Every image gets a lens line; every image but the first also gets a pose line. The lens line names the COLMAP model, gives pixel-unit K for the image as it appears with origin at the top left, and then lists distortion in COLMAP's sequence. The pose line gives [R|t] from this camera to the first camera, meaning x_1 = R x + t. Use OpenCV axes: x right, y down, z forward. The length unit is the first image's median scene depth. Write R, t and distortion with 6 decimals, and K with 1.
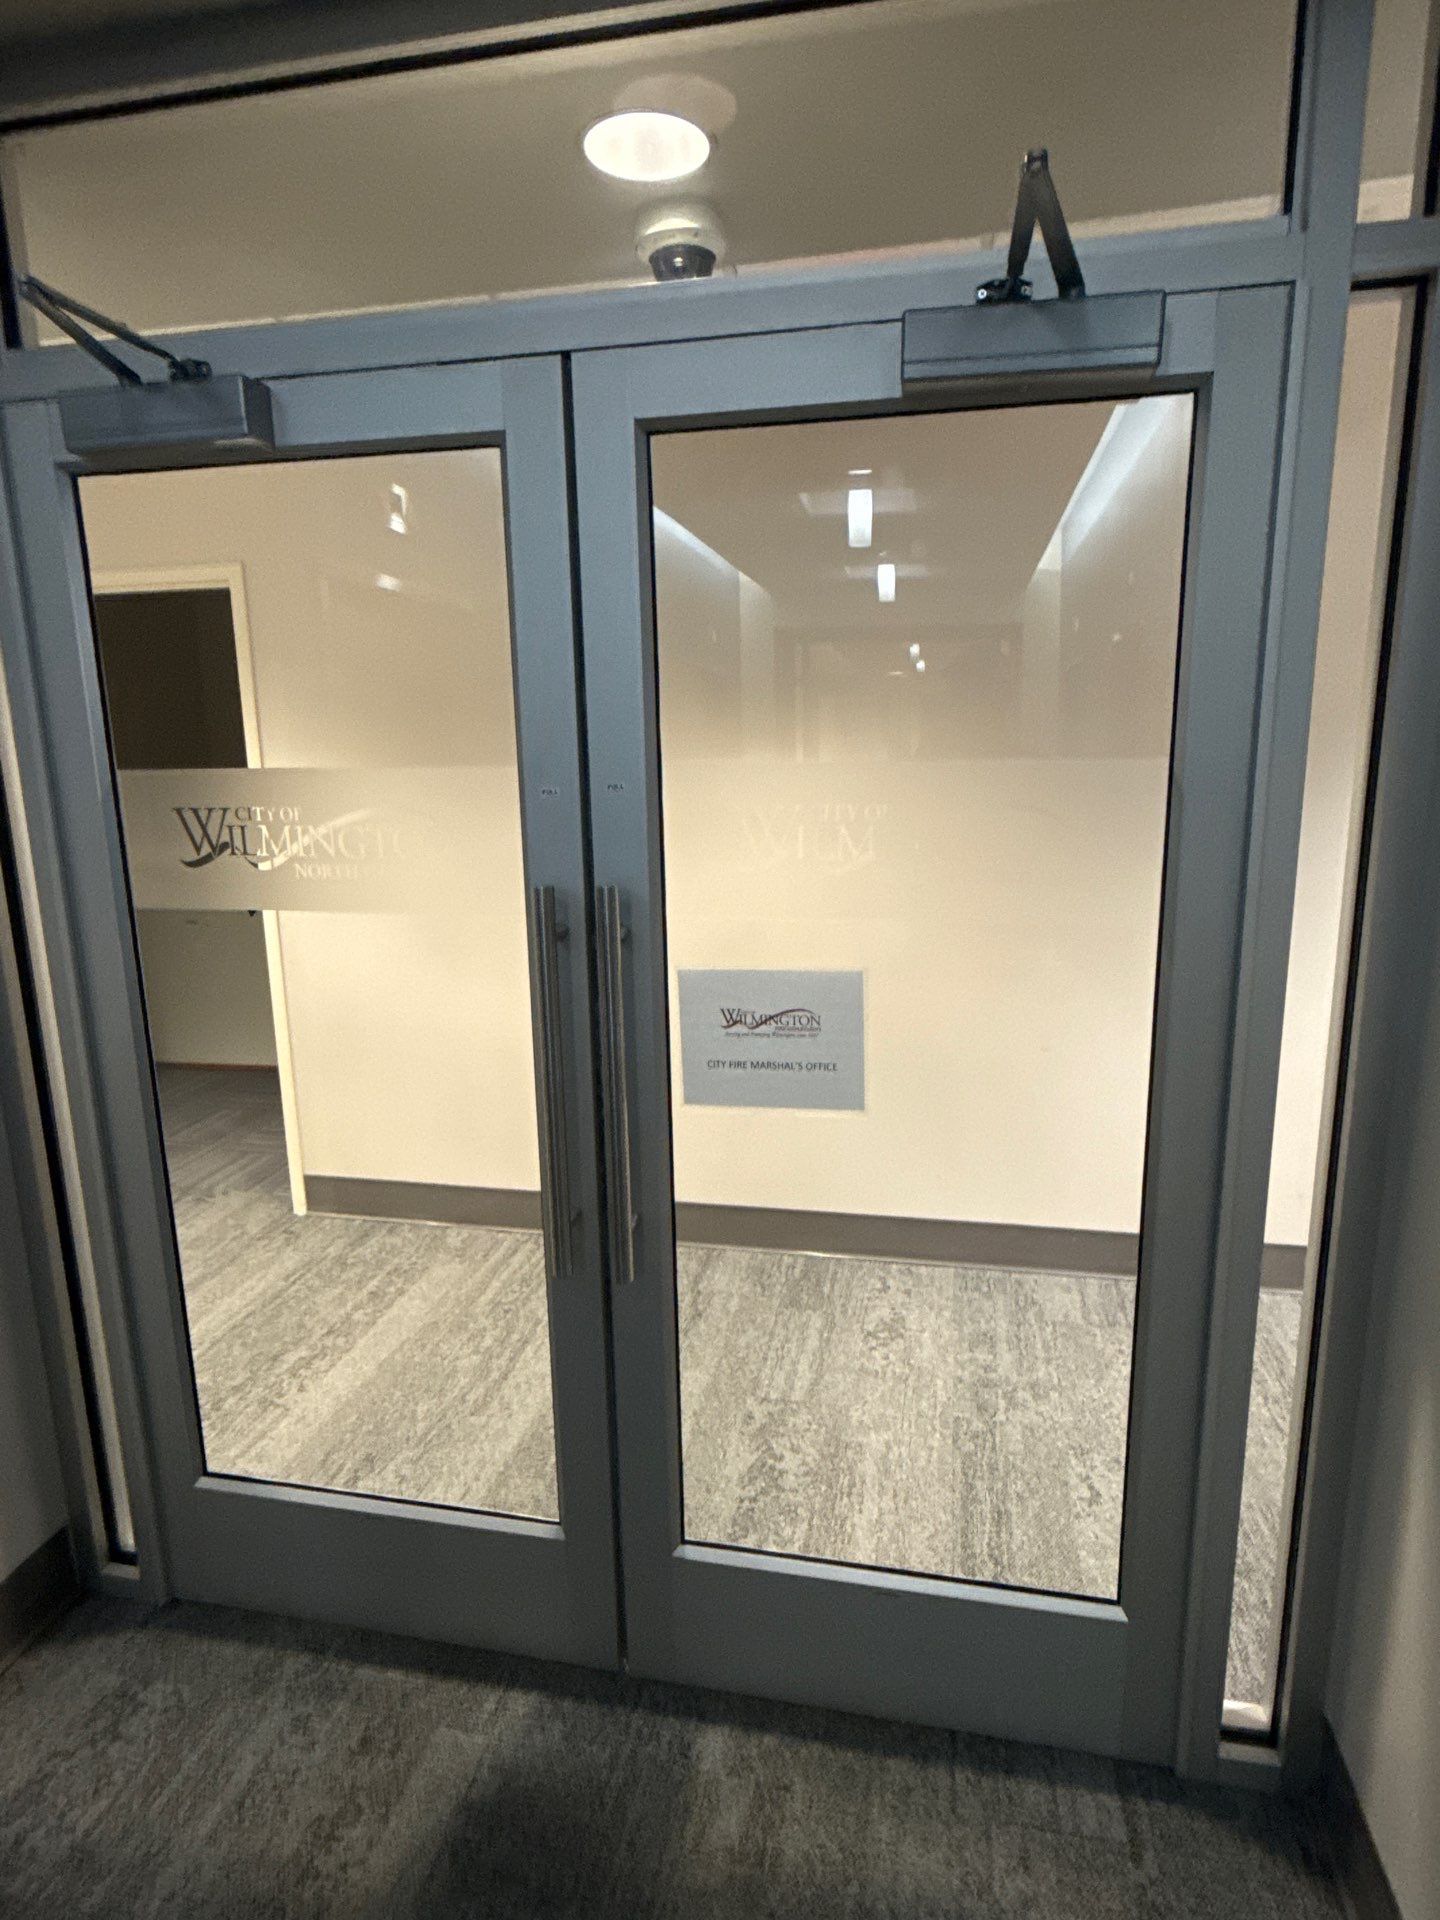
lens RADIAL K [[1155.2, 0, 720.0], [0, 1155.2, 960.0], [0, 0, 1]] dist [-0.000992, -0.023354]
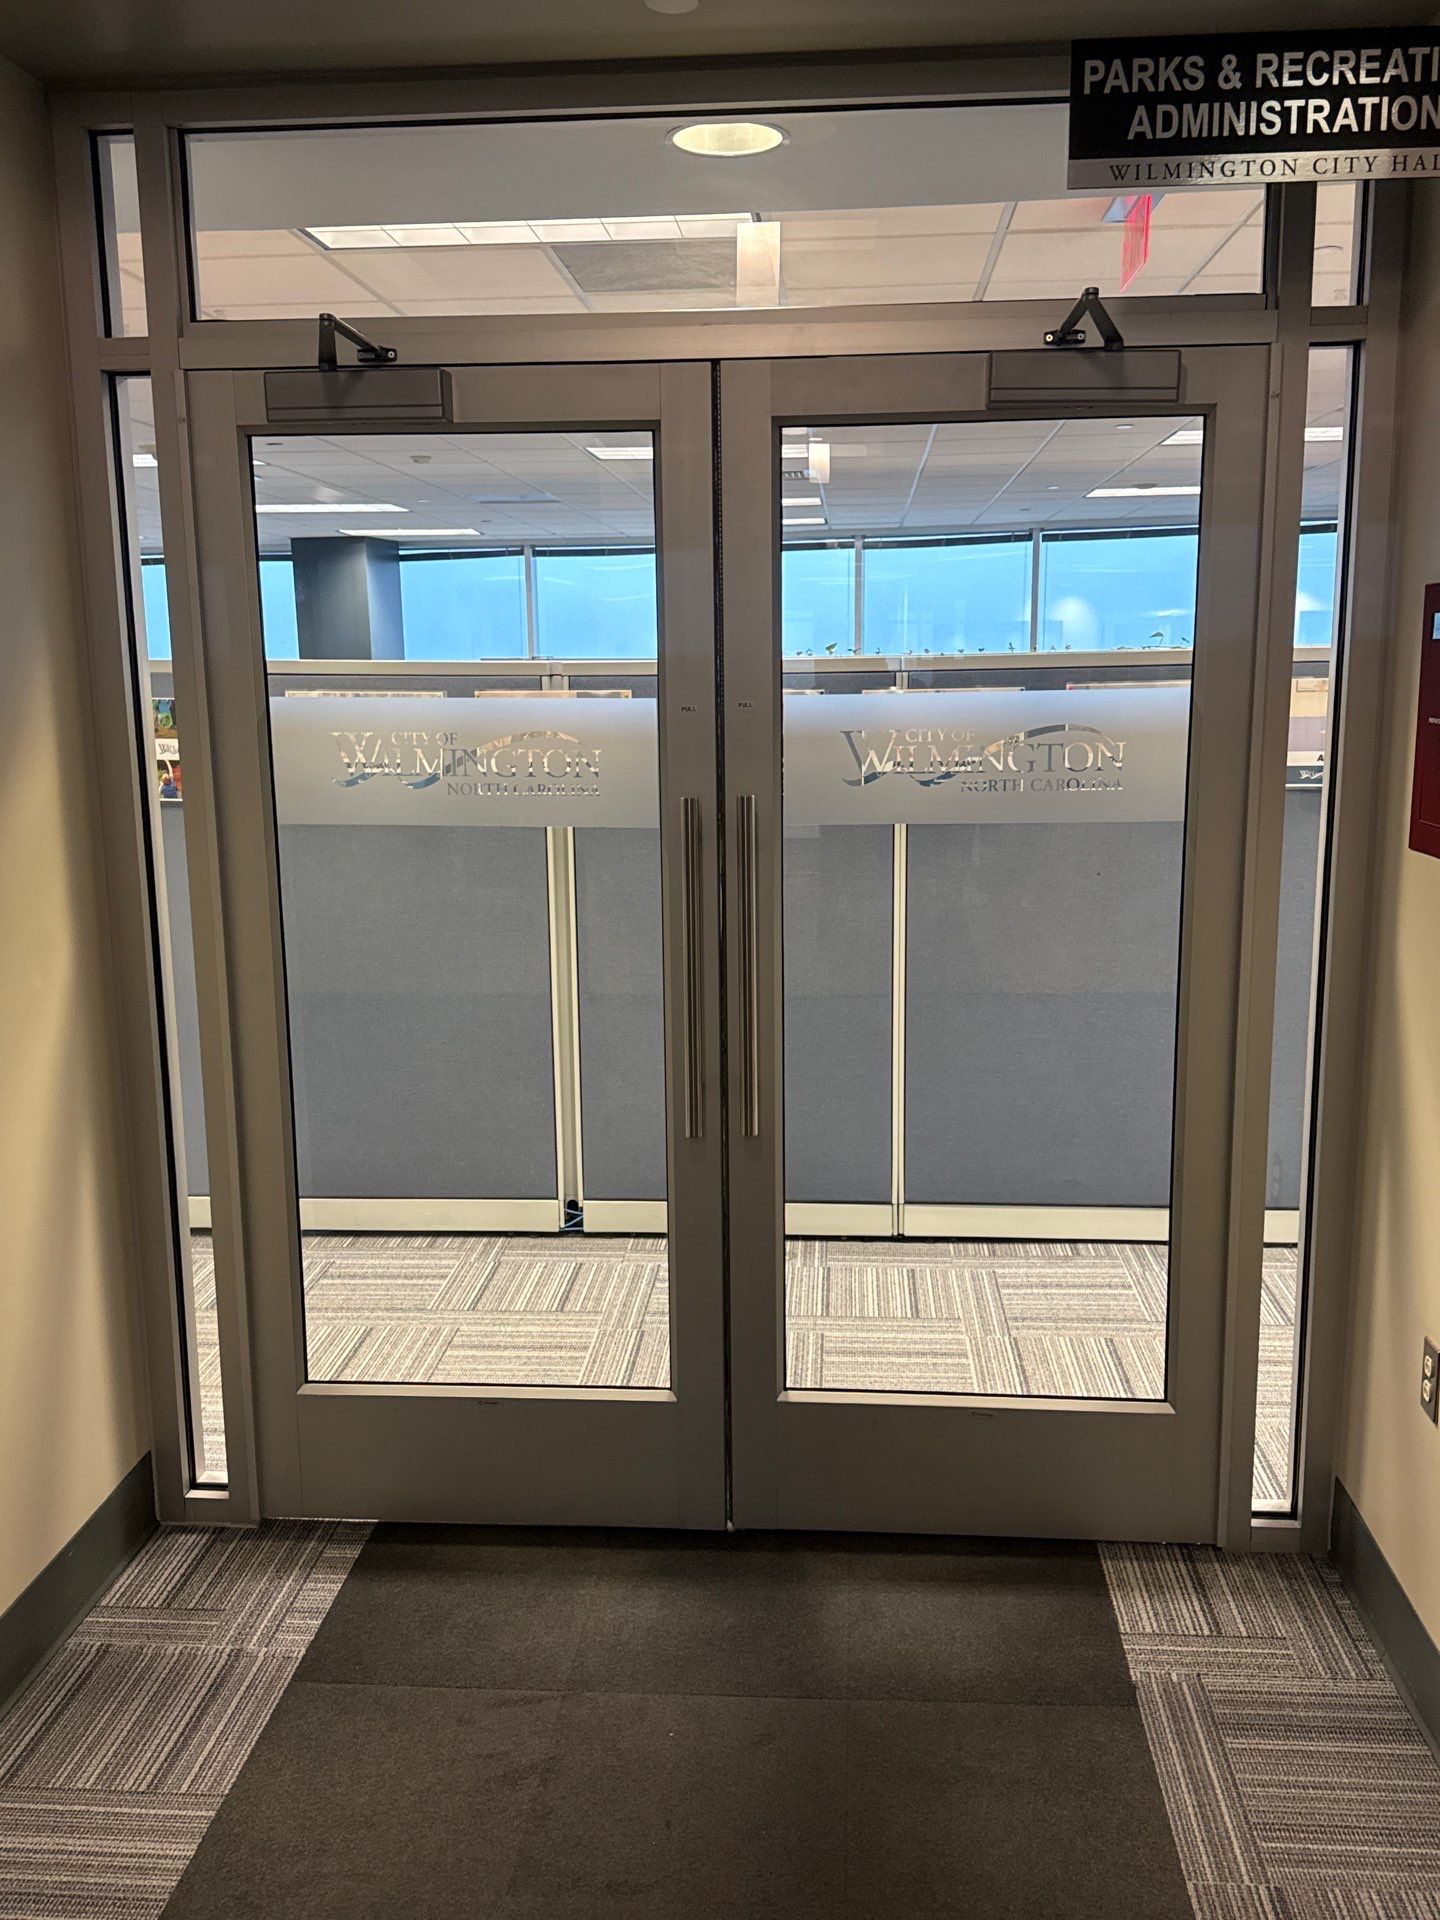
lens RADIAL K [[1726.5, 0, 720.0], [0, 1726.5, 960.0], [0, 0, 1]] dist [-0.006929, 0.000696]
pose [[0.987973, -0.019381, 0.153404, -0.399215], [0.025957, 0.998823, -0.040980, 0.181320], [-0.152429, 0.044469, 0.987313, -0.756253]]
